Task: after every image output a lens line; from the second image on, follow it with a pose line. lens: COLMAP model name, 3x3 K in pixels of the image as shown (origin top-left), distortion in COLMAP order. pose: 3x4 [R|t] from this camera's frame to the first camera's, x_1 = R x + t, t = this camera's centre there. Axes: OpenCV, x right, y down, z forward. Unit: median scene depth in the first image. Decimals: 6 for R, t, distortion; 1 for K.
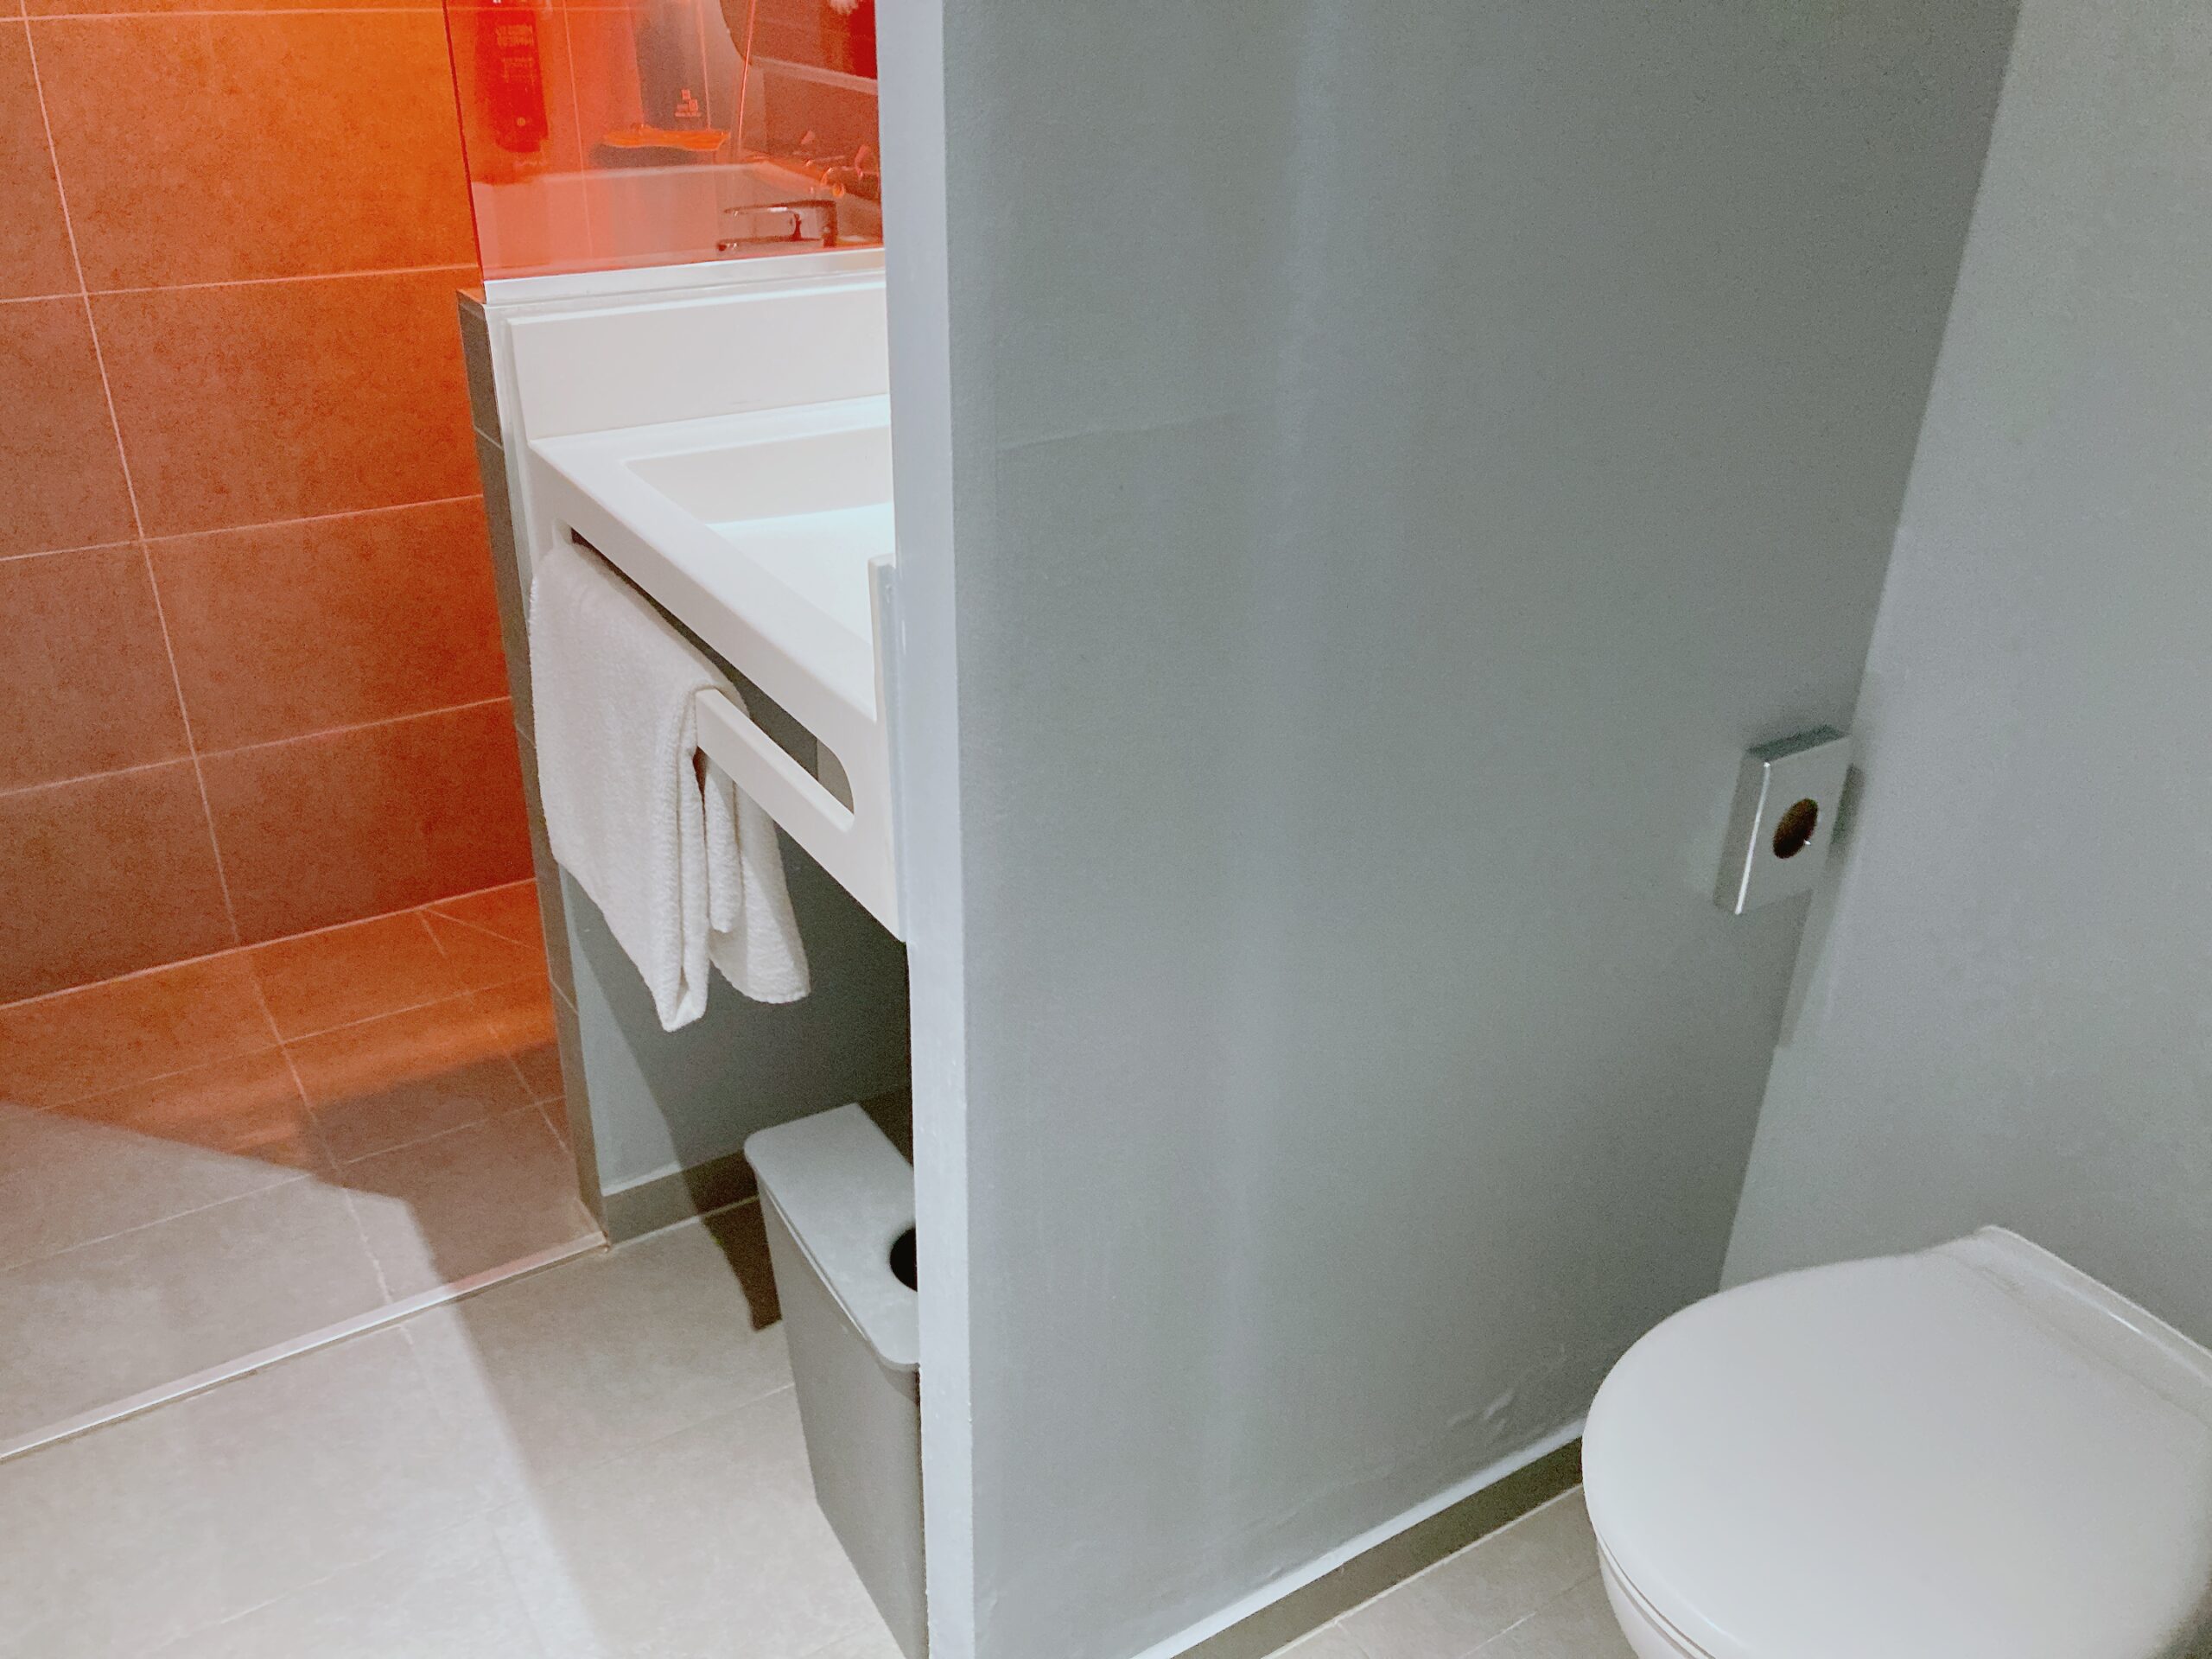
lens RADIAL K [[1769.0, 0, 1106.0], [0, 1769.0, 829.5], [0, 0, 1]] dist [-0.004998, 0.011609]
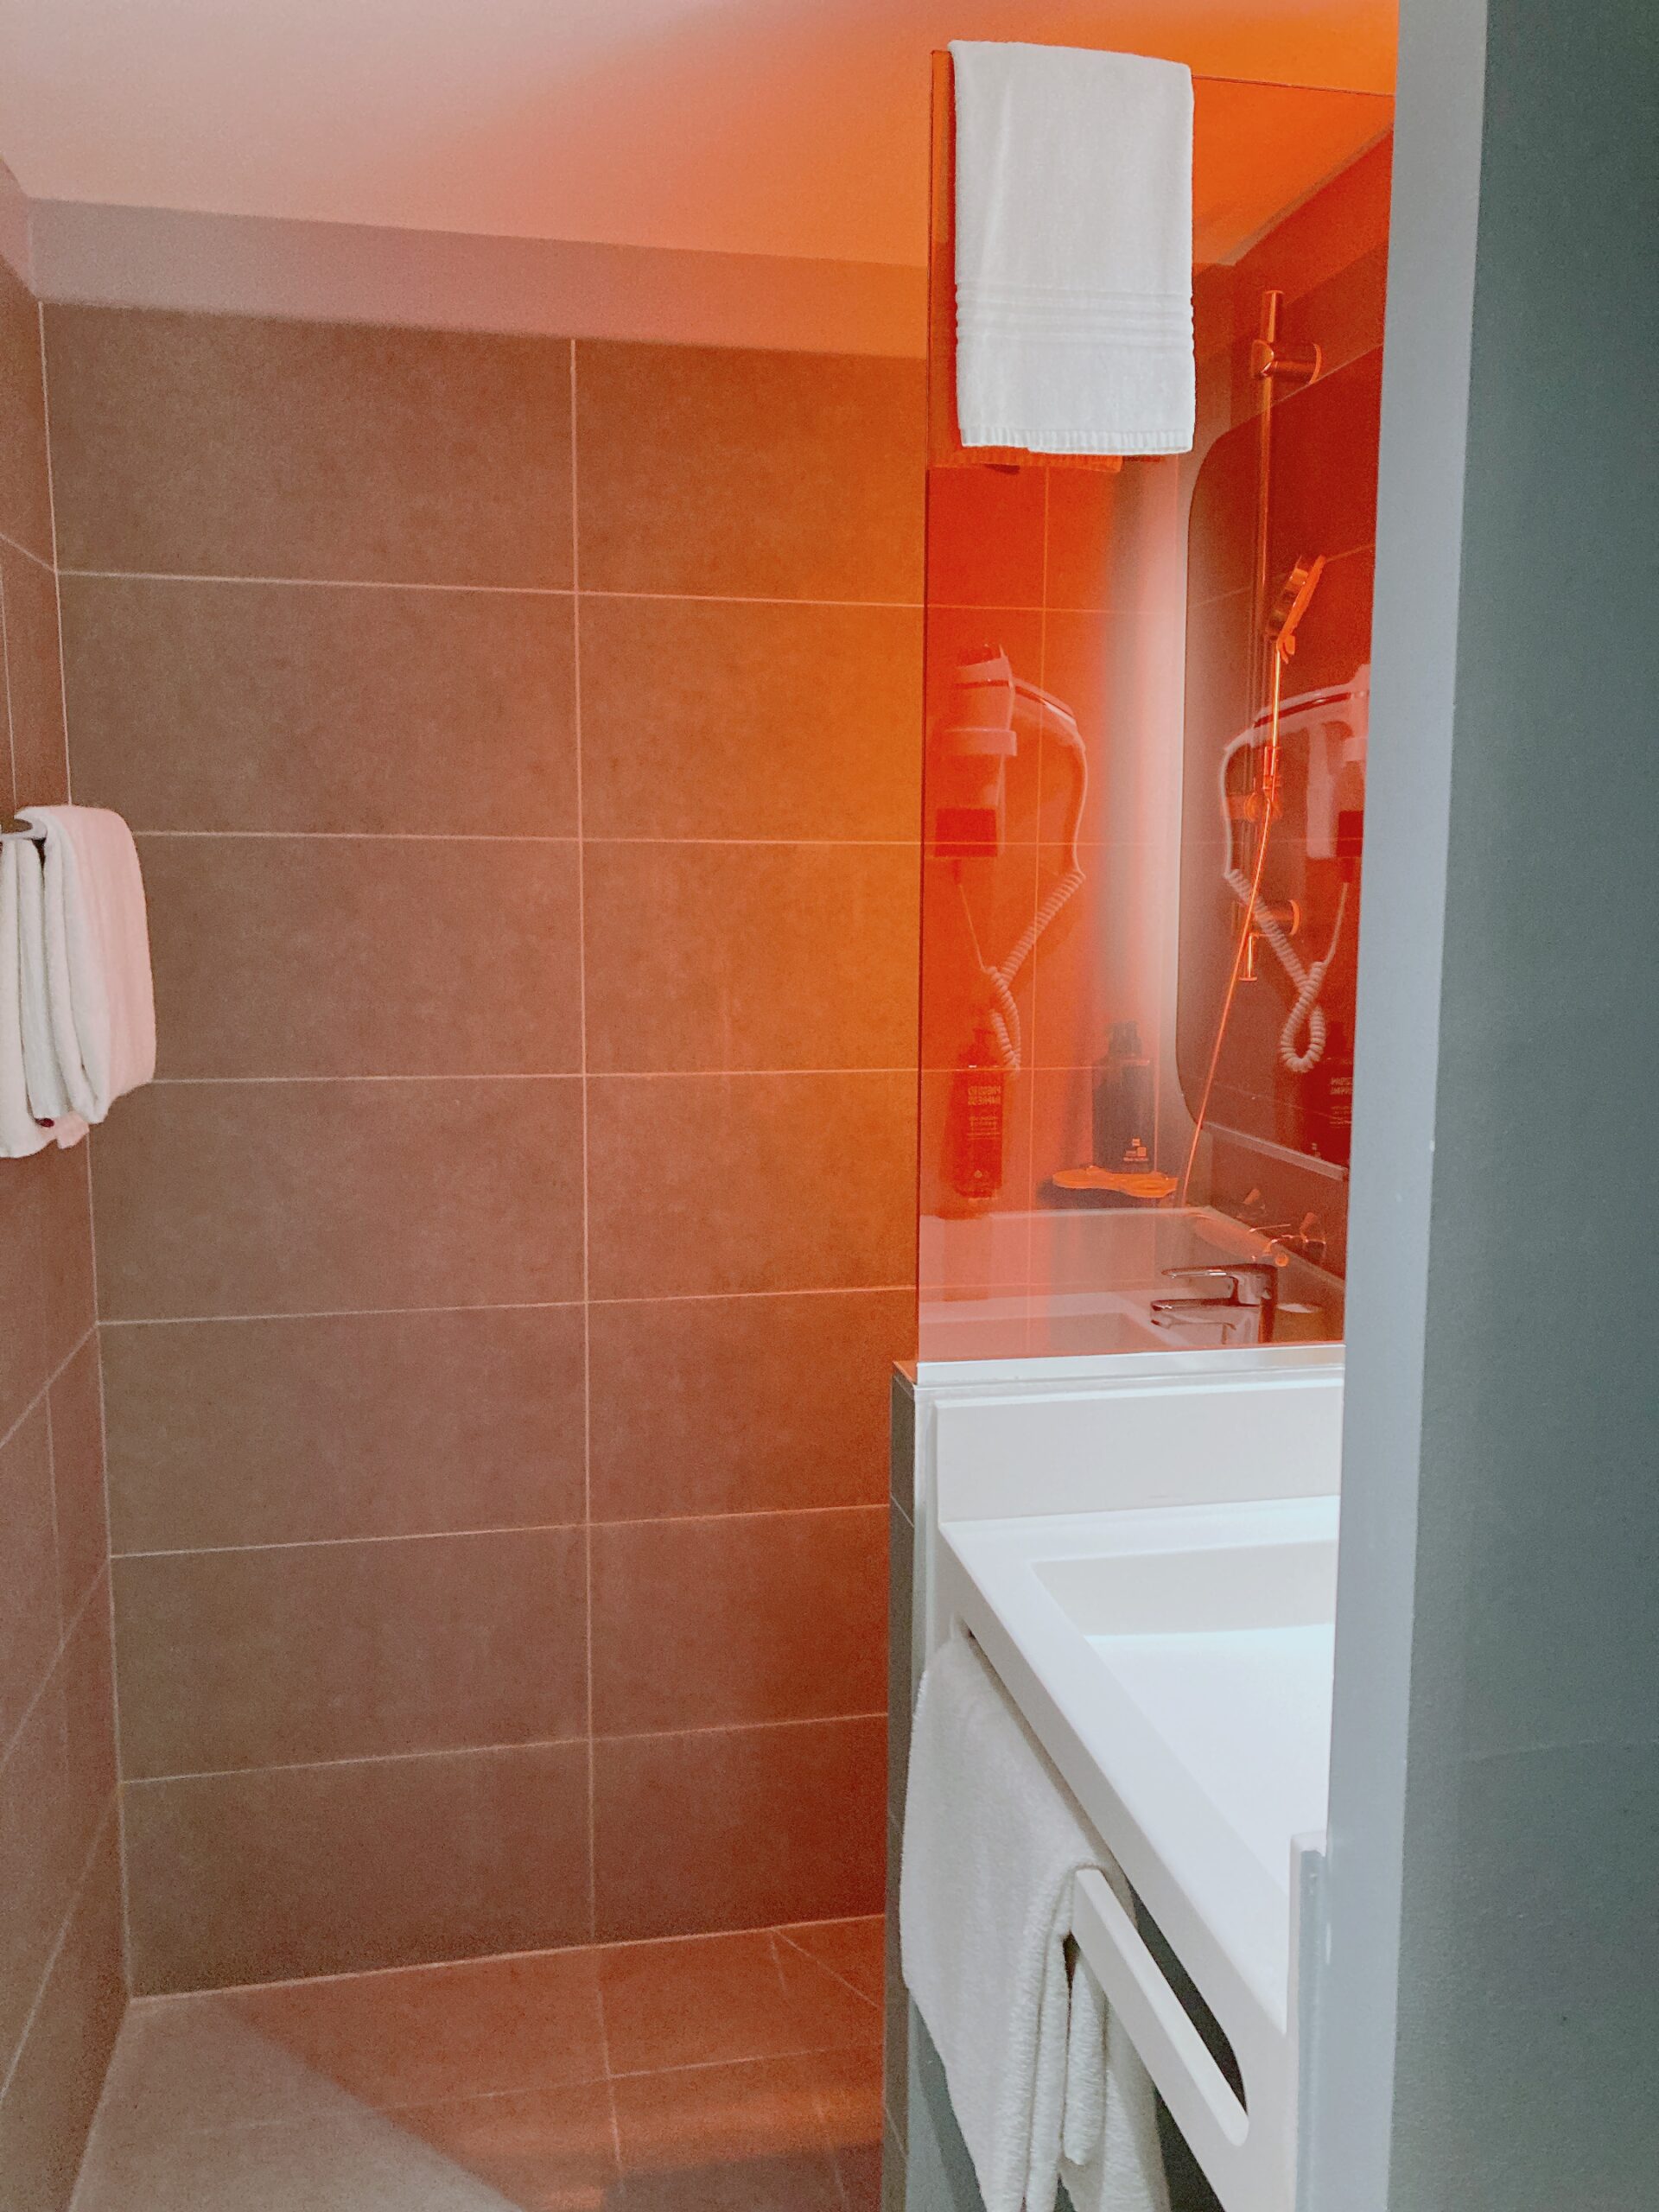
lens RADIAL K [[1769.0, 0, 829.5], [0, 1769.0, 1106.0], [0, 0, 1]] dist [-0.004998, 0.011609]
pose [[0.925308, 0.027240, -0.378236, -0.015285], [-0.157431, 0.934997, -0.317800, -0.091677], [0.344992, 0.353609, 0.869449, 0.038363]]
